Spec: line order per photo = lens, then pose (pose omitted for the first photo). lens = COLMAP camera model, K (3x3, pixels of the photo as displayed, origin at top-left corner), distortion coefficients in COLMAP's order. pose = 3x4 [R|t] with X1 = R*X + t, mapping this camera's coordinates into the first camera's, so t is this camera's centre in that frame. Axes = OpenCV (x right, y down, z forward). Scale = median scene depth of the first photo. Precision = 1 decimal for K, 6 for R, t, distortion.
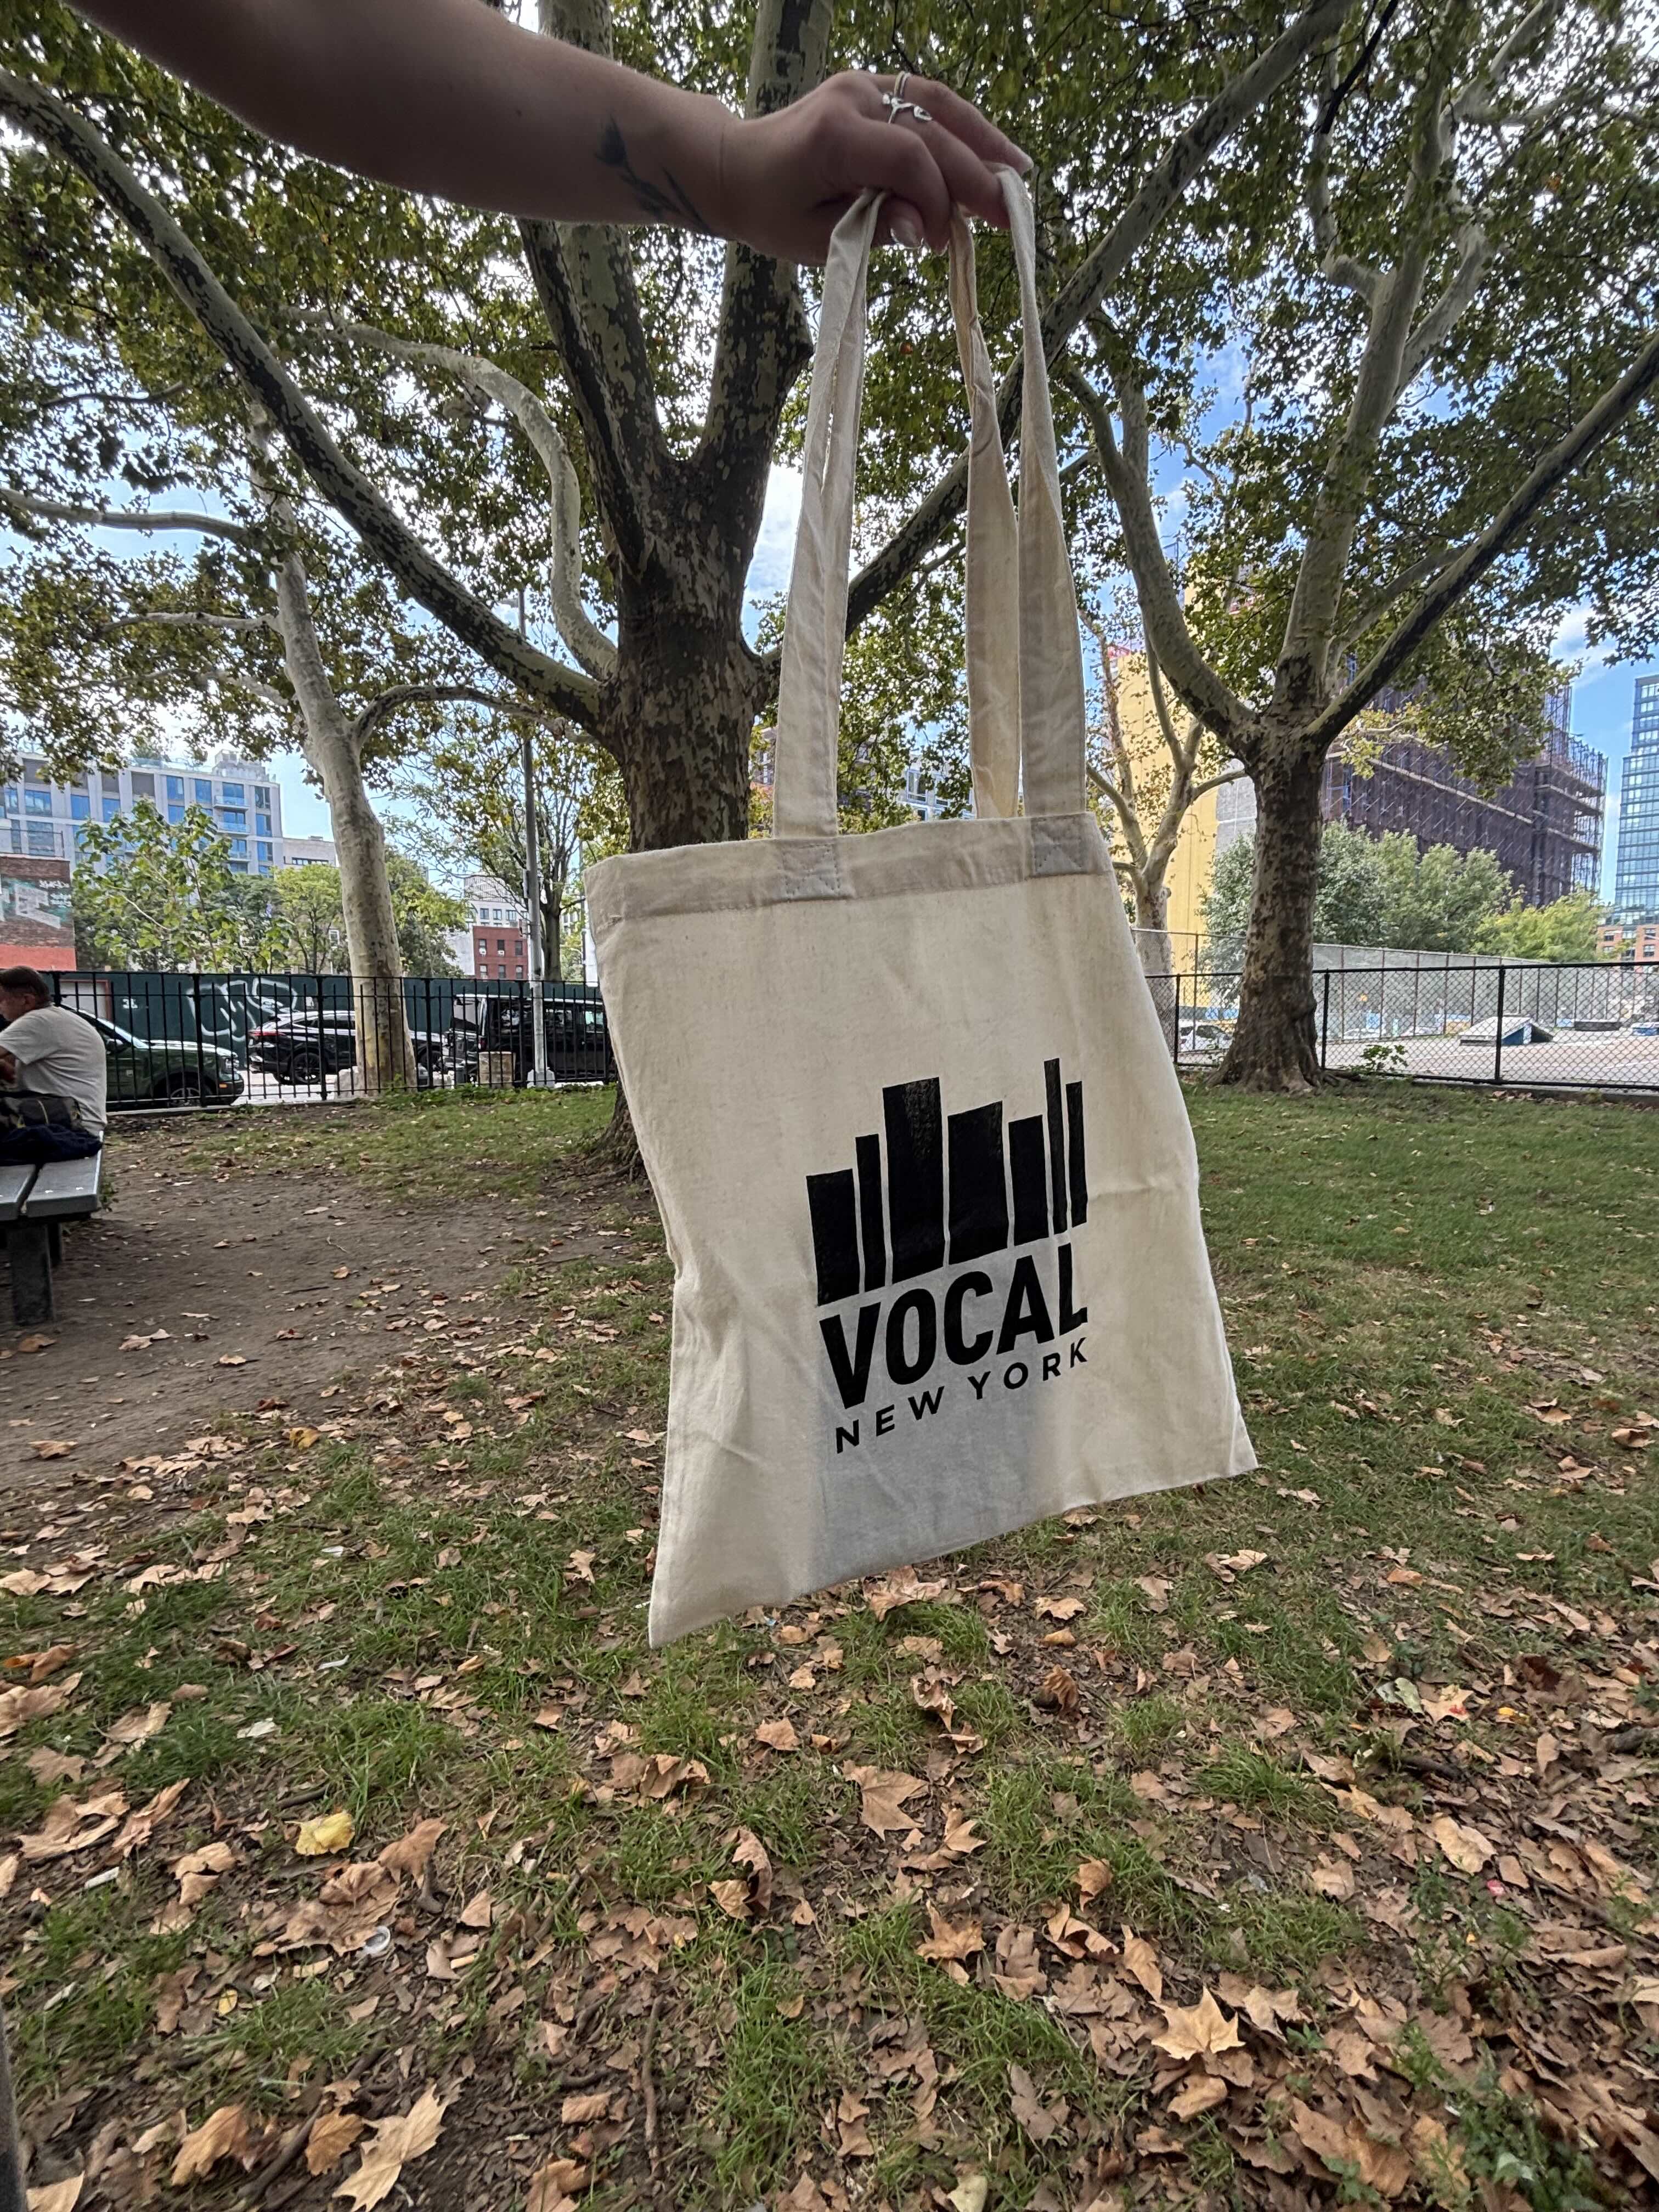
lens RADIAL K [[1100.0, 0, 834.3], [0, 1100.0, 1106.3], [0, 0, 1]] dist [0.012686, 0.000370]
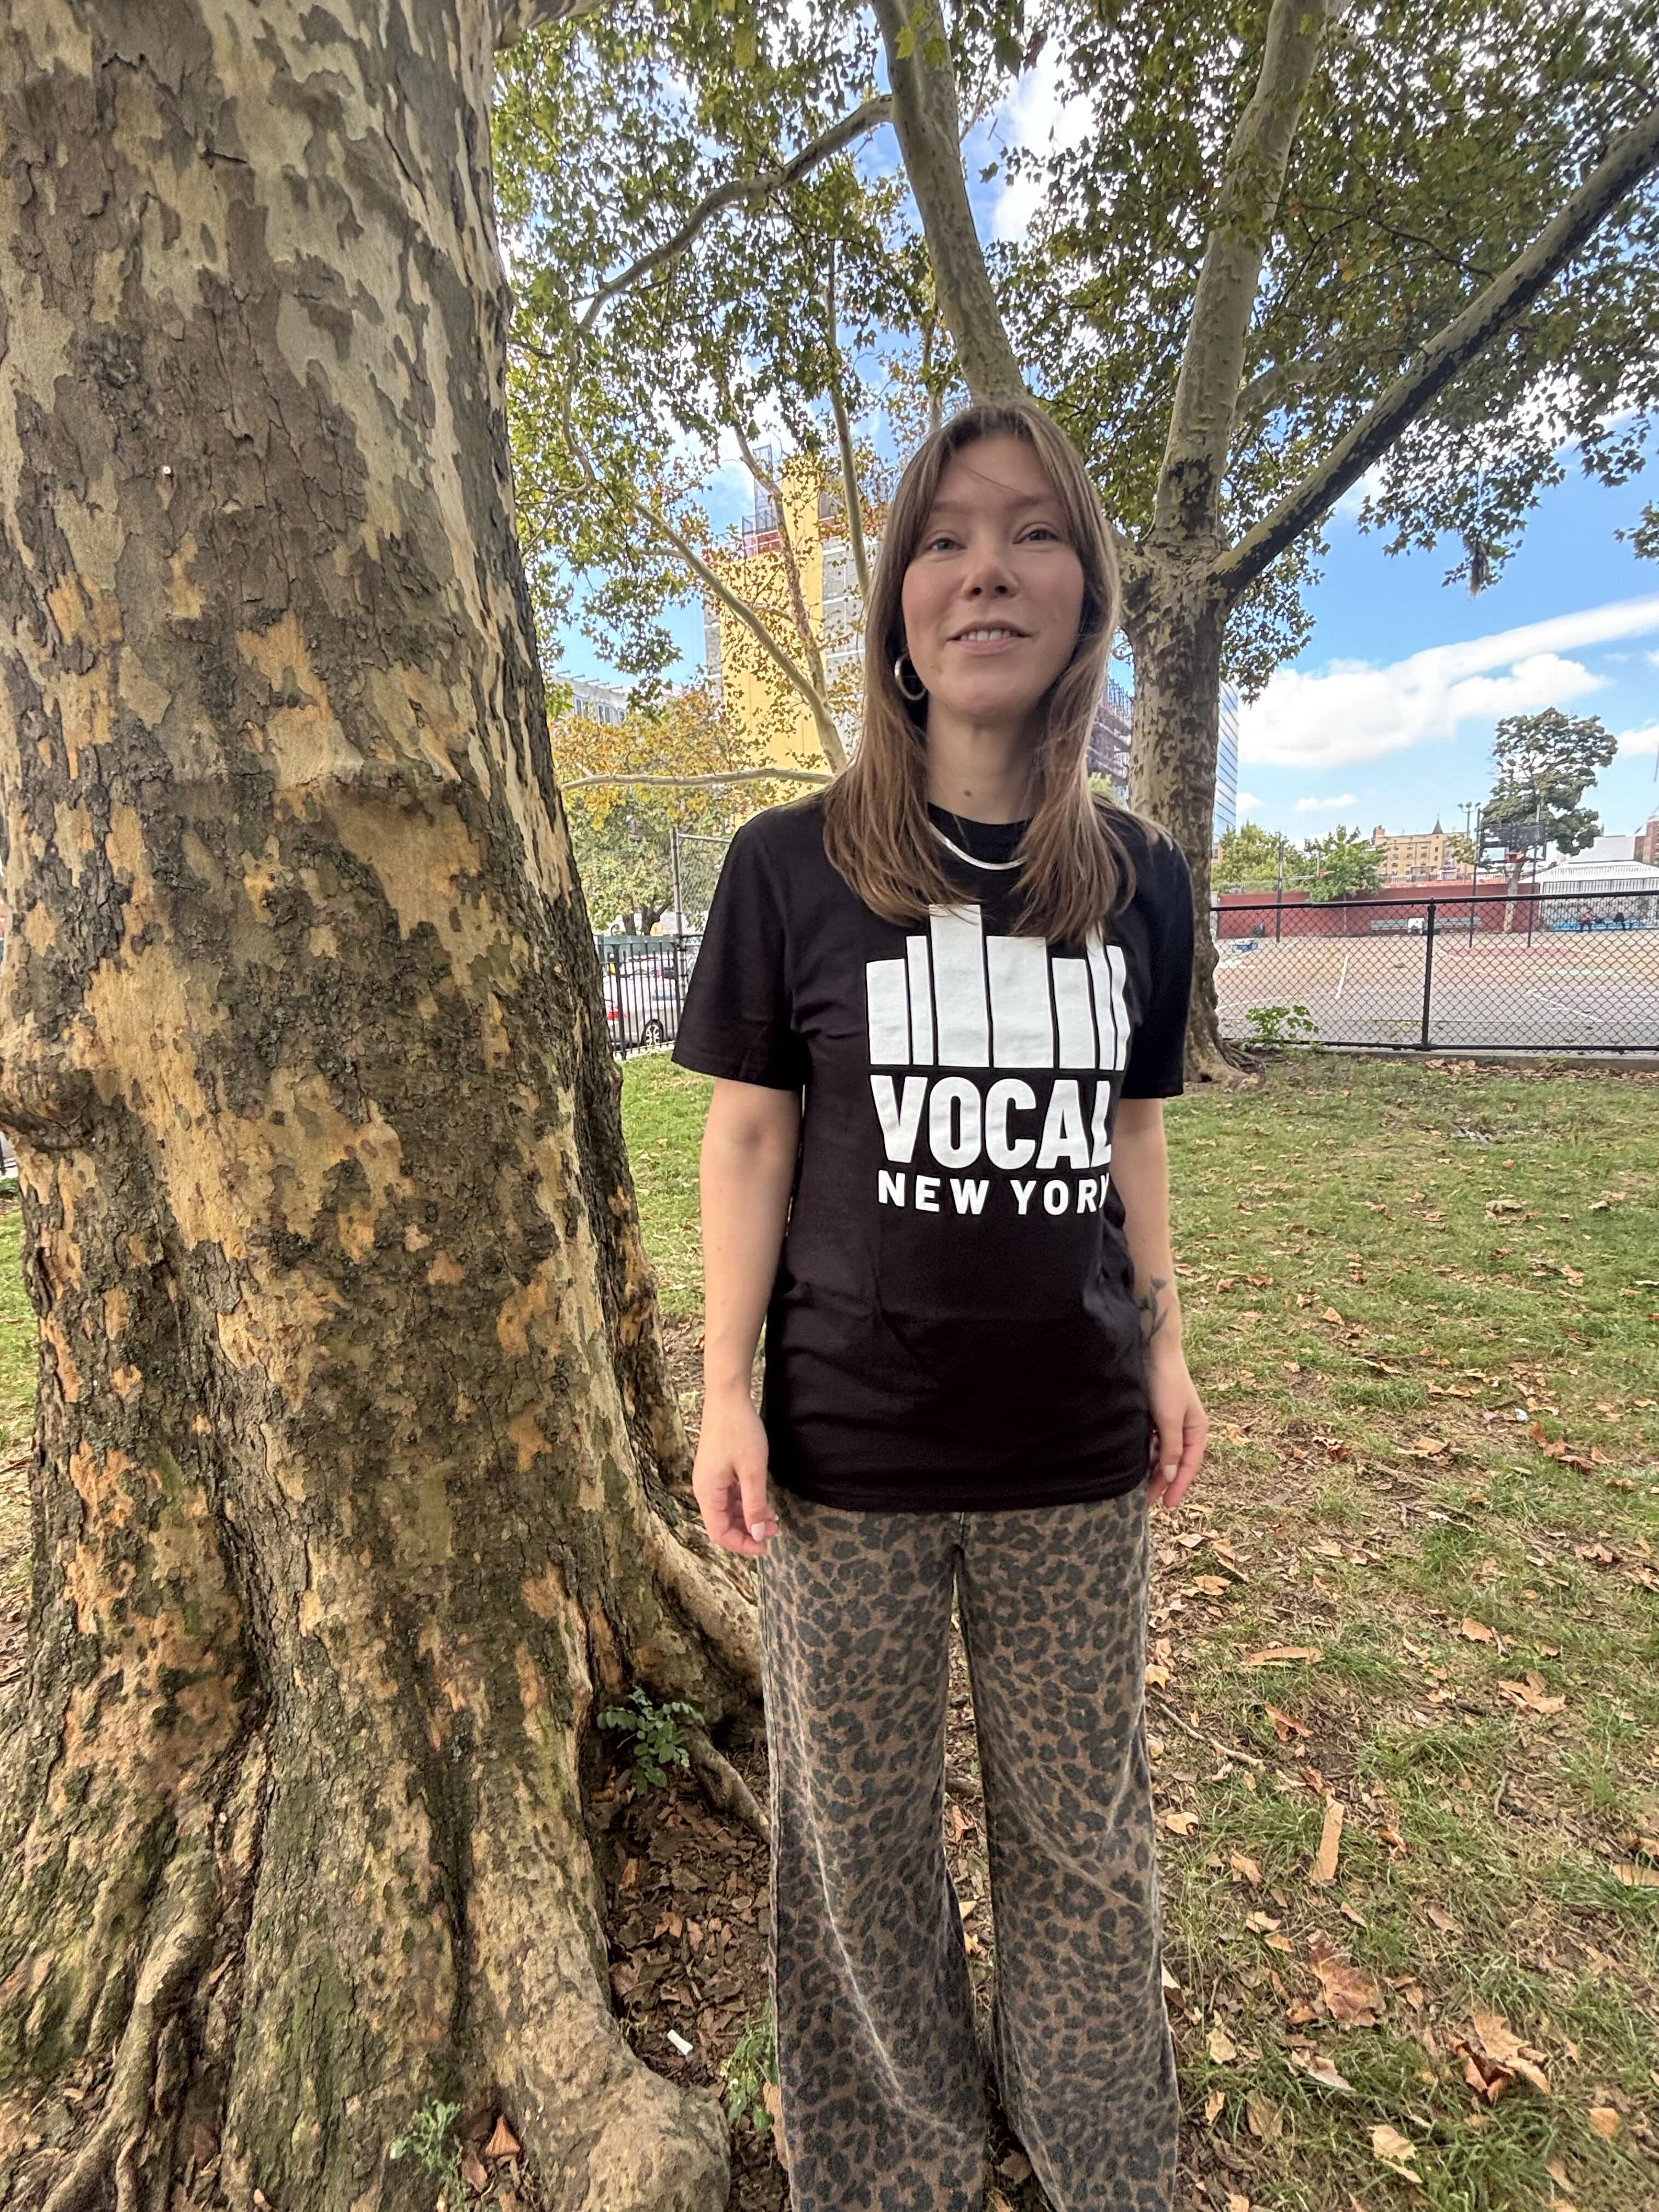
lens RADIAL K [[1079.9, 0, 828.4], [0, 1079.9, 1111.3], [0, 0, 1]] dist [0.012351, 0.001033]
pose [[0.933270, -0.088315, 0.348149, -0.061641], [0.063800, 0.994647, 0.081287, -0.055956], [-0.353464, -0.053651, 0.933908, 0.353074]]
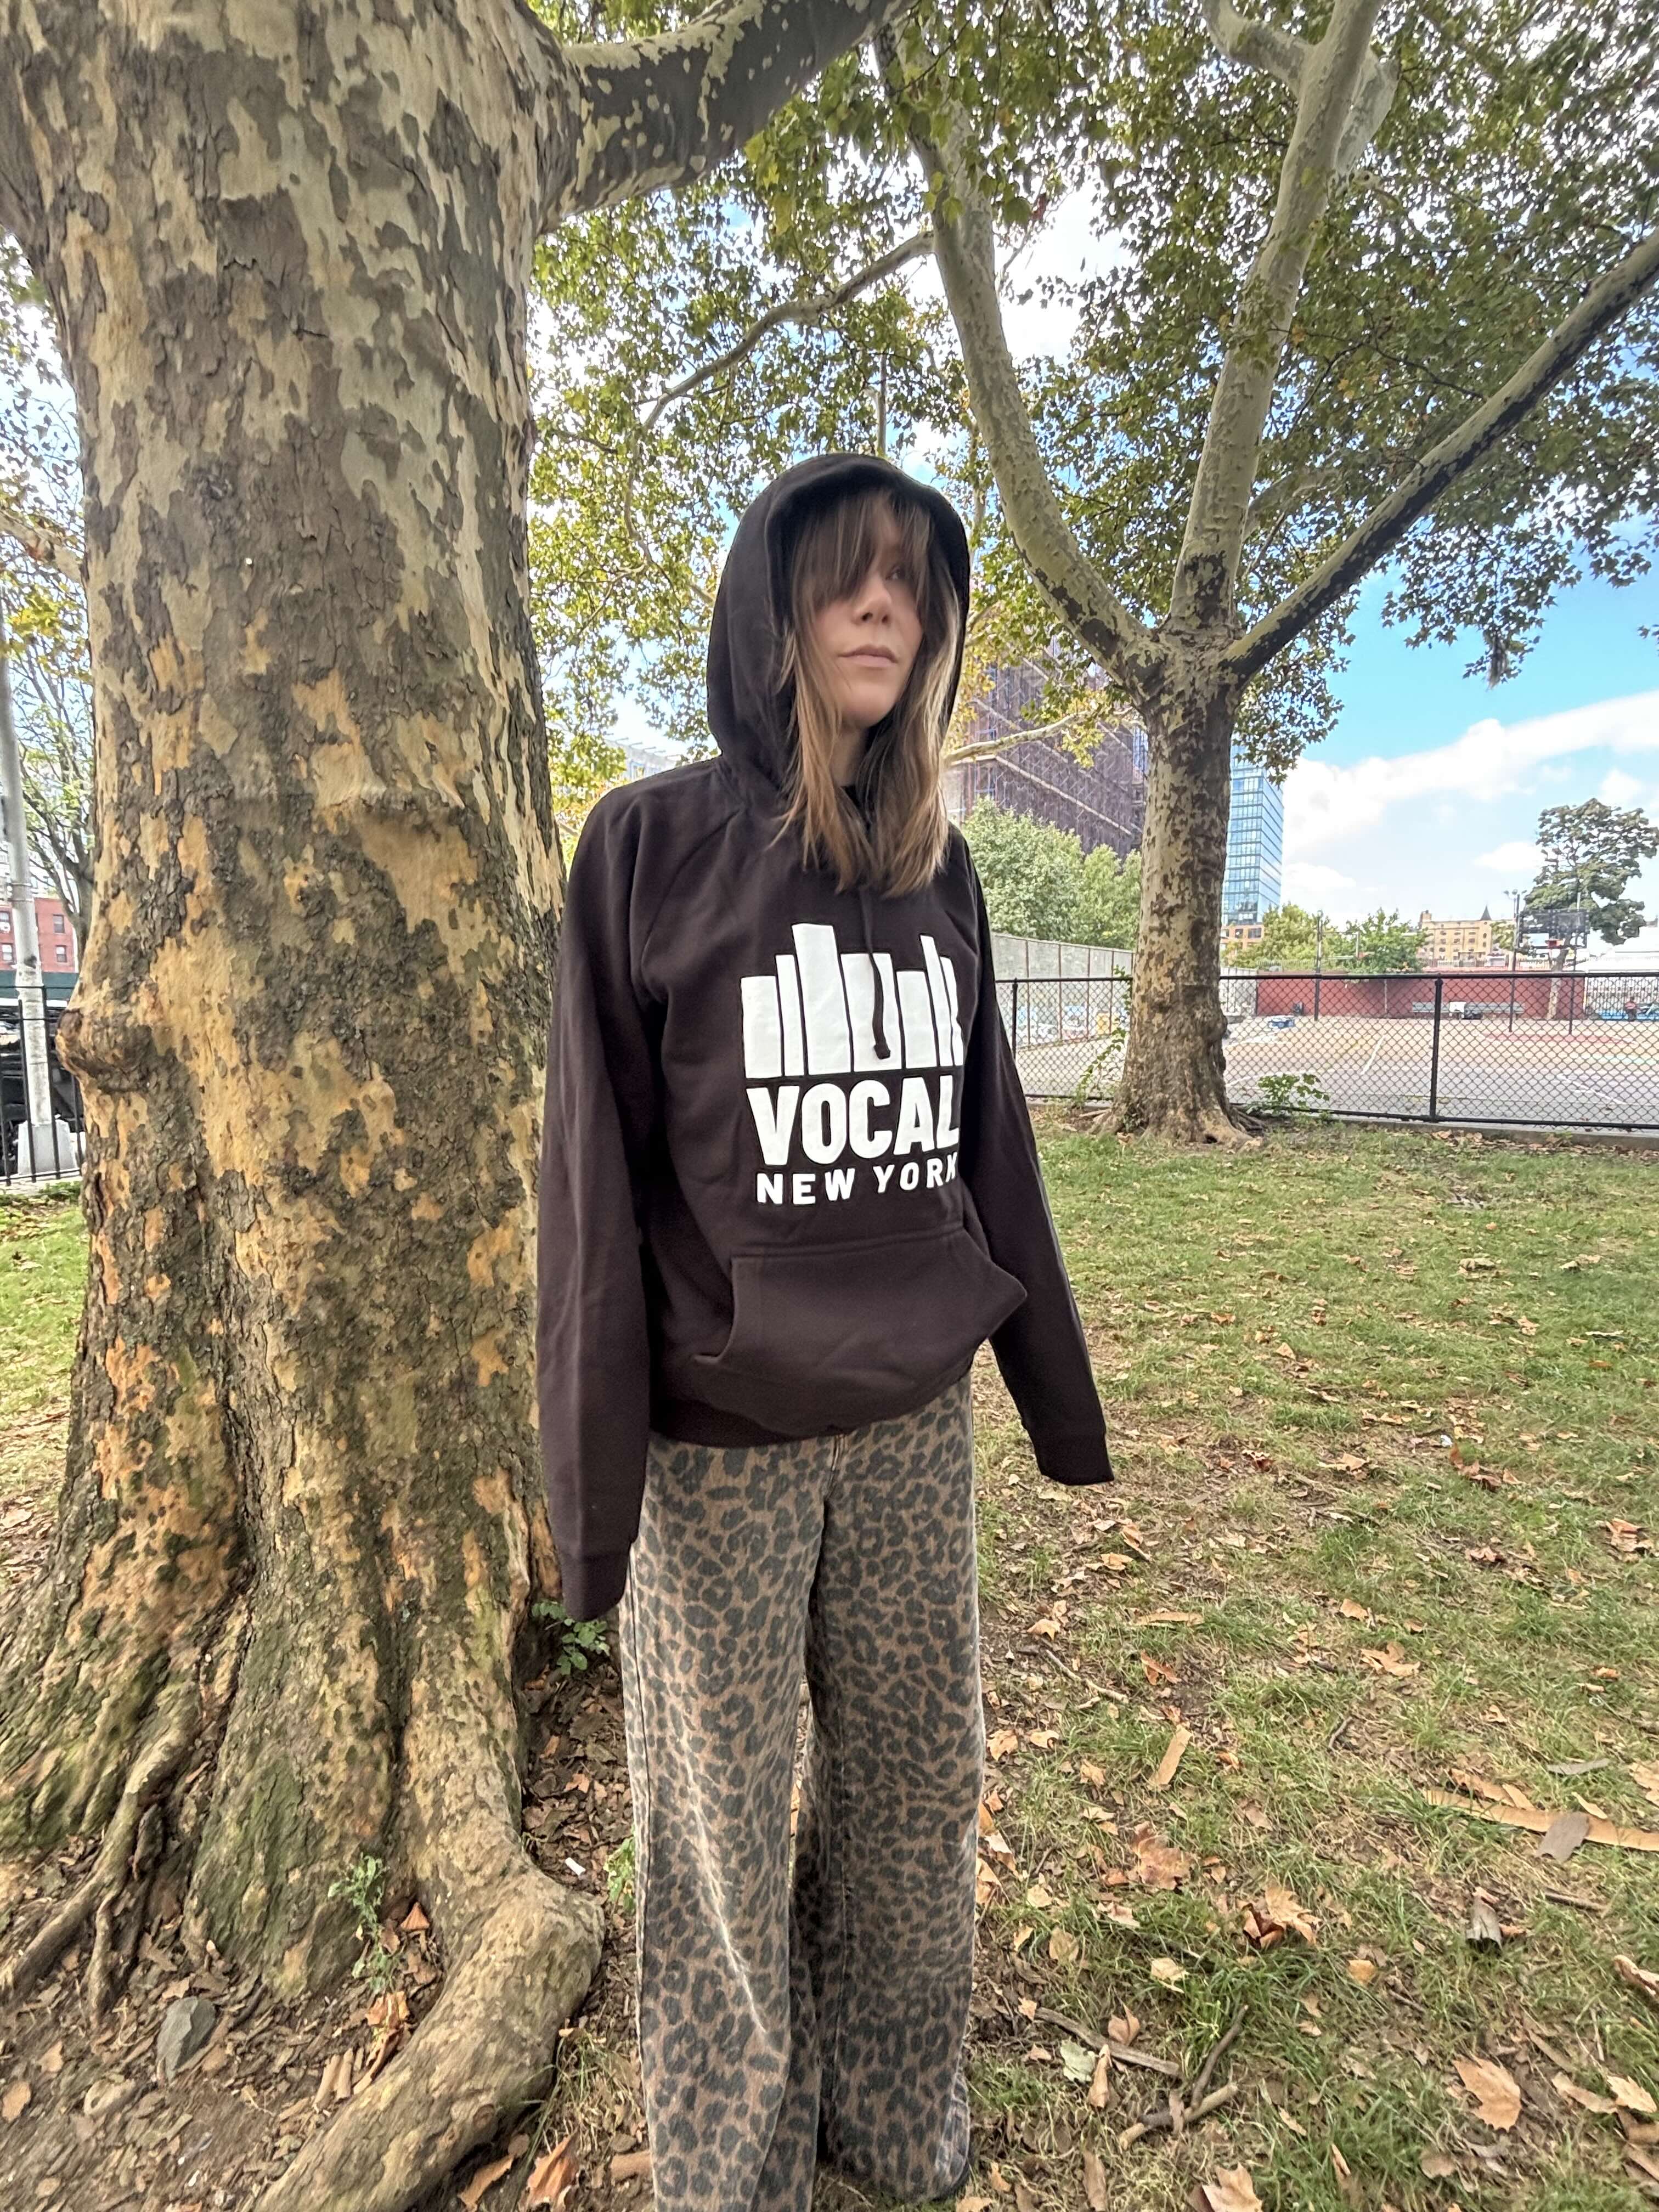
lens RADIAL K [[1100.0, 0, 834.3], [0, 1100.0, 1106.3], [0, 0, 1]] dist [0.012686, 0.000370]
pose [[0.947732, -0.027775, 0.317855, -0.054472], [0.025808, 0.999613, 0.010401, -0.042434], [-0.318021, -0.001654, 0.948082, 0.316884]]
